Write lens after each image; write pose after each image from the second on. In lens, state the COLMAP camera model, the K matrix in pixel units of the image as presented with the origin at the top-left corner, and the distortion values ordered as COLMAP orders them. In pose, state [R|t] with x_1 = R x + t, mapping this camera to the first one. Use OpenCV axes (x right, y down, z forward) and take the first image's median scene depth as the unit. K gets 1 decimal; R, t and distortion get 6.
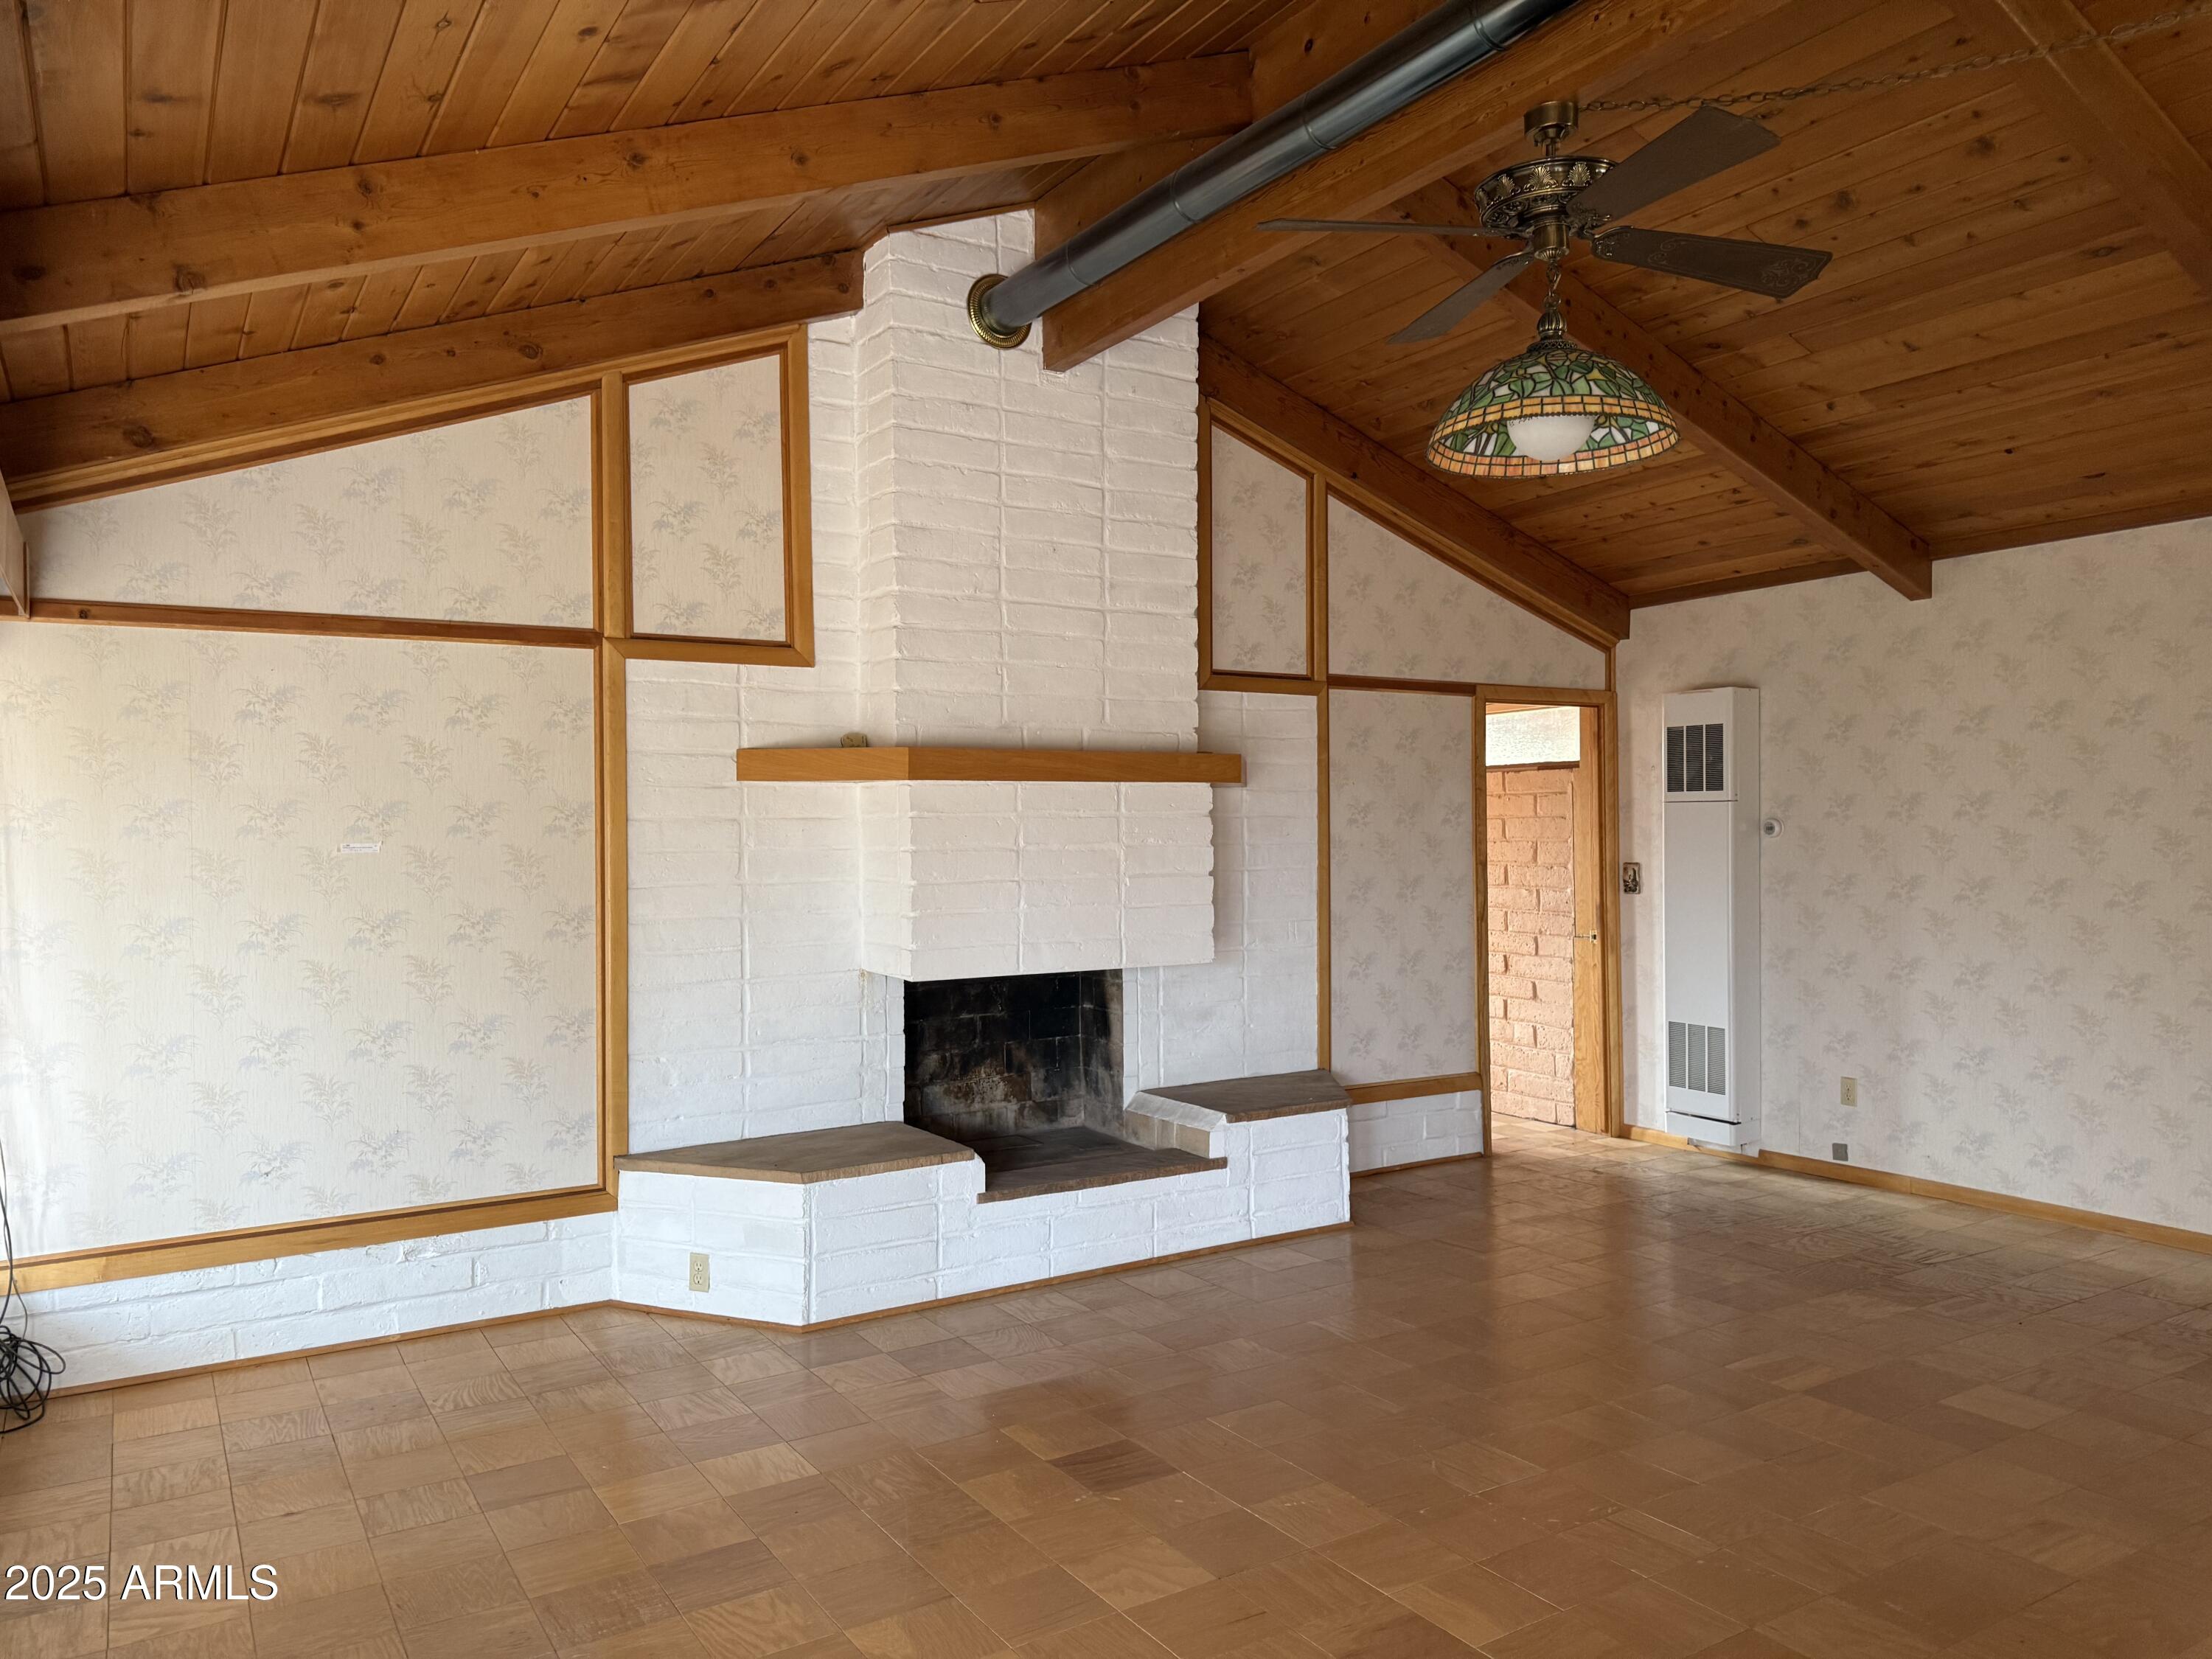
lens RADIAL K [[1562.3, 0, 1106.0], [0, 1562.3, 829.5], [0, 0, 1]] dist [0.103006, -0.173787]
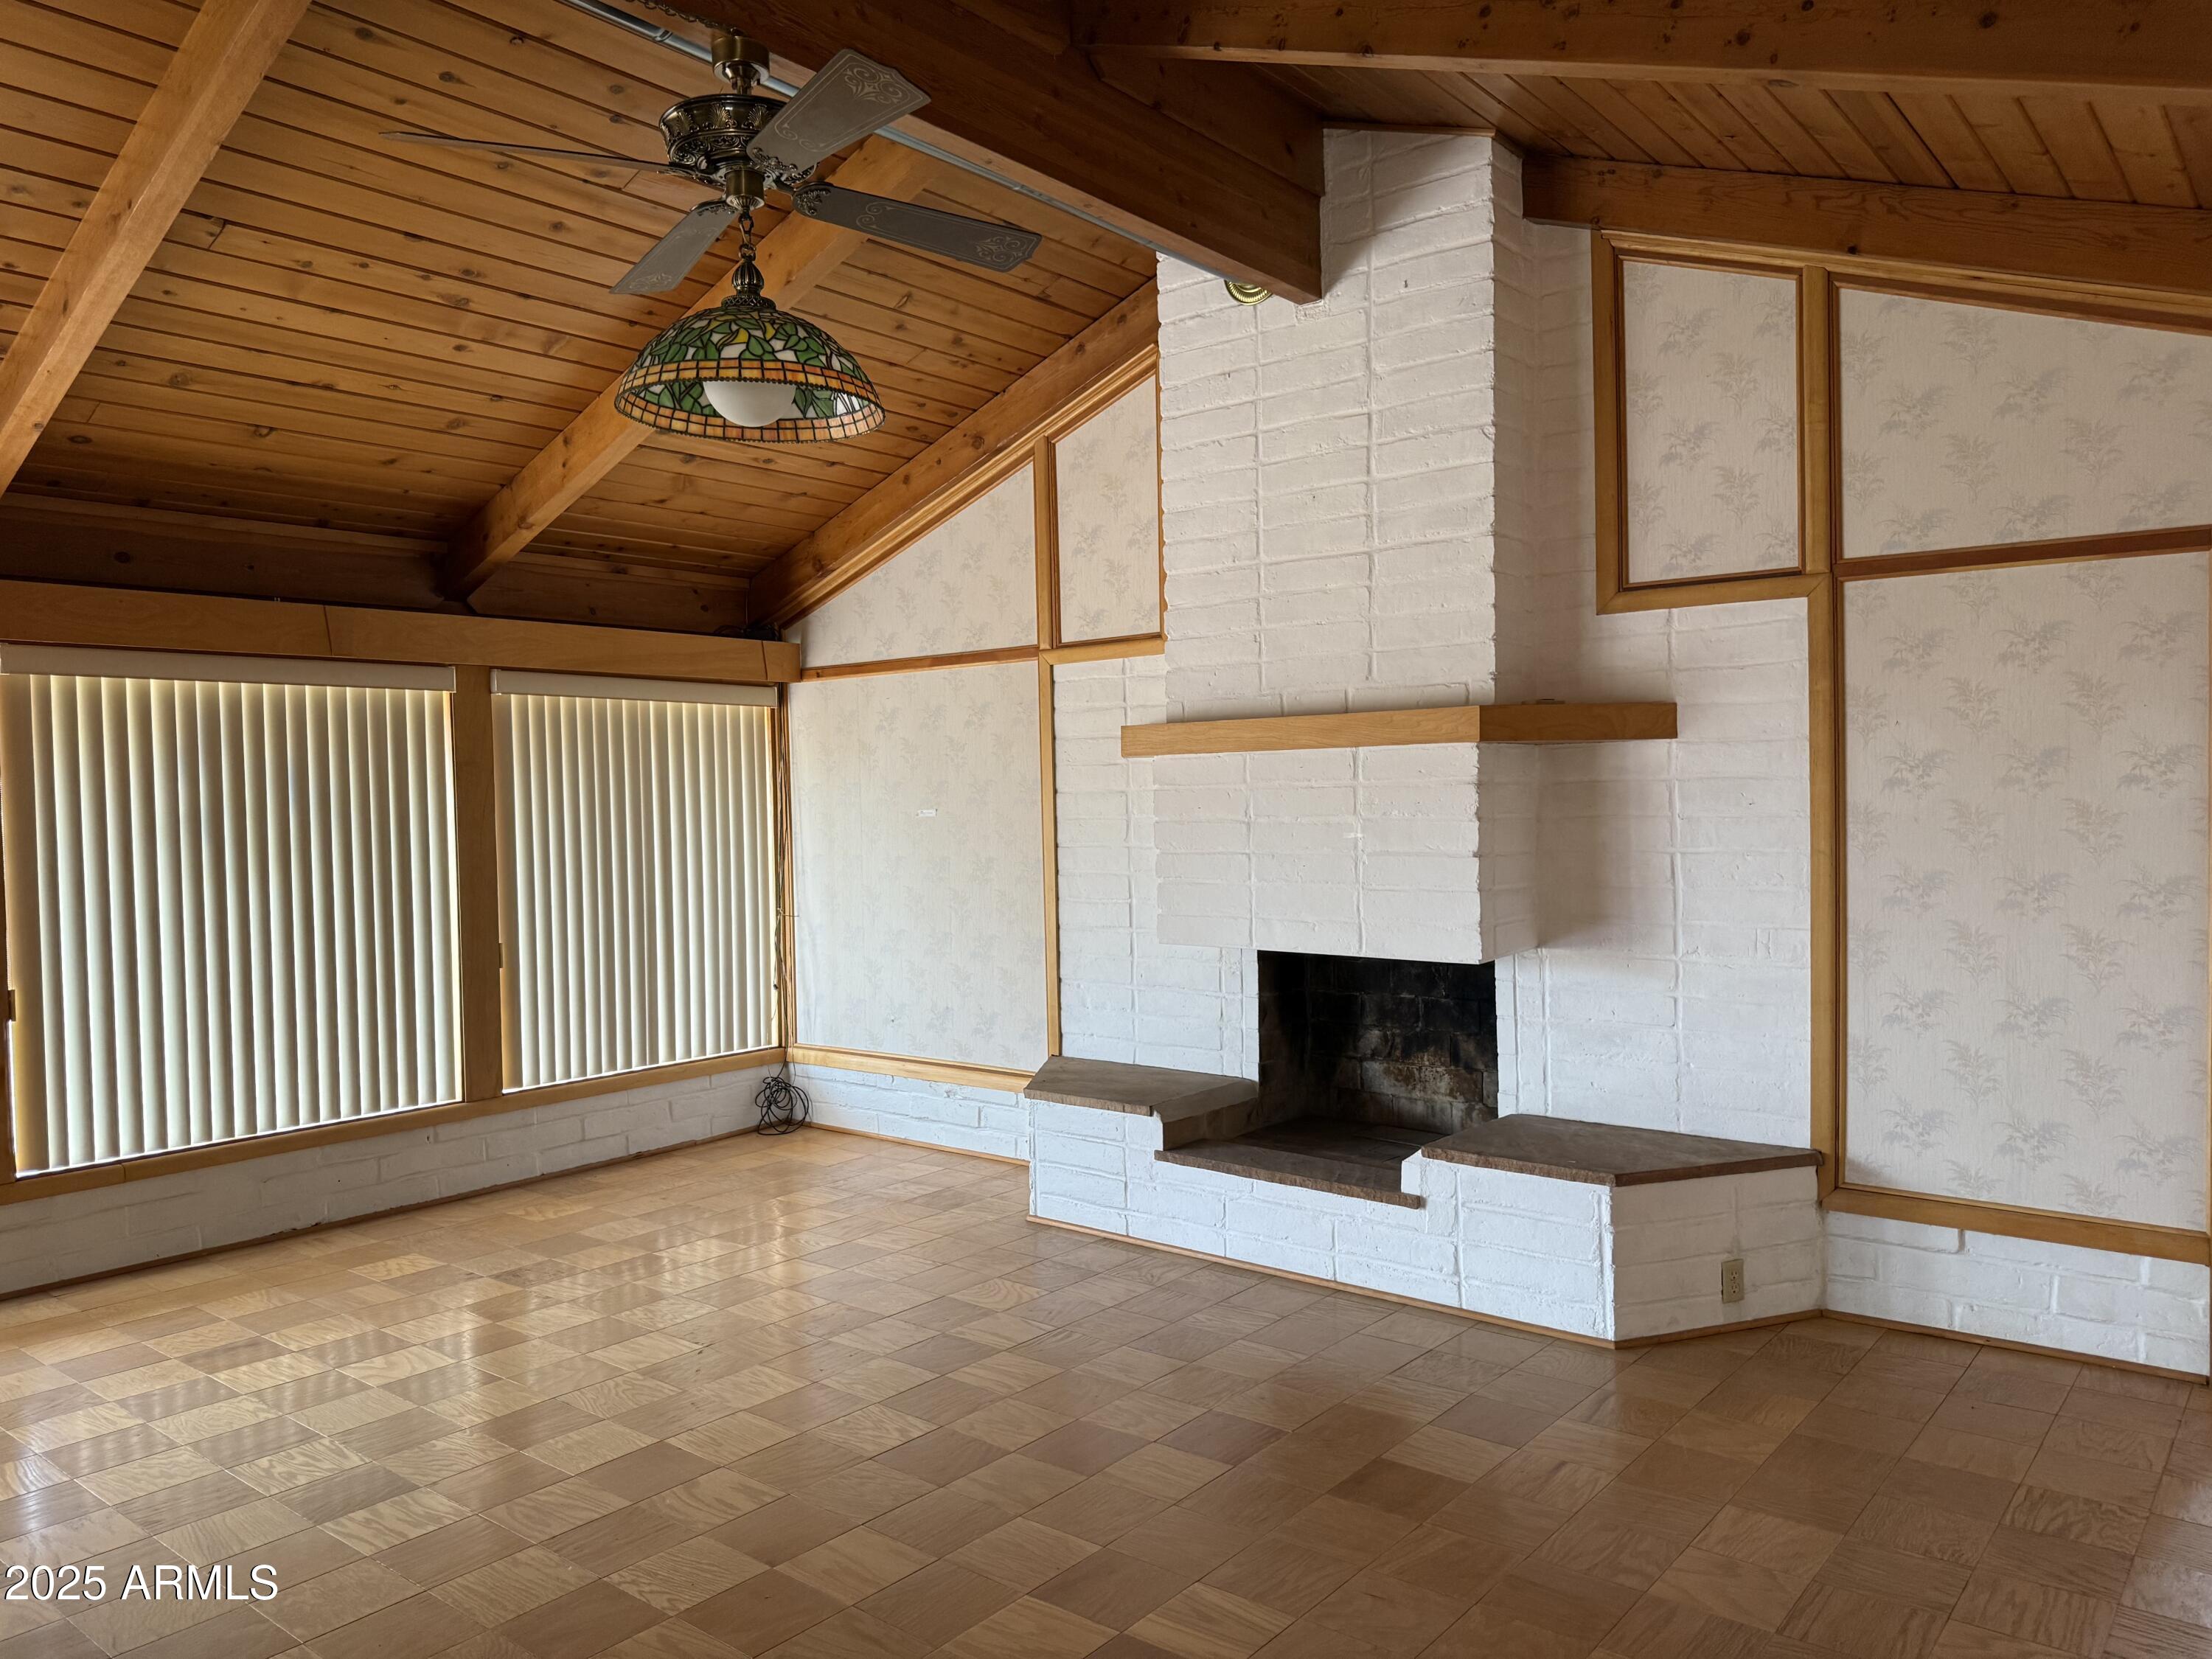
lens RADIAL K [[1562.3, 0, 1106.0], [0, 1562.3, 829.5], [0, 0, 1]] dist [0.103006, -0.173787]
pose [[0.306962, 0.024608, -0.951404, 0.795986], [0.015427, 0.999406, 0.030827, -0.012864], [0.951597, -0.024140, 0.306400, 0.579977]]
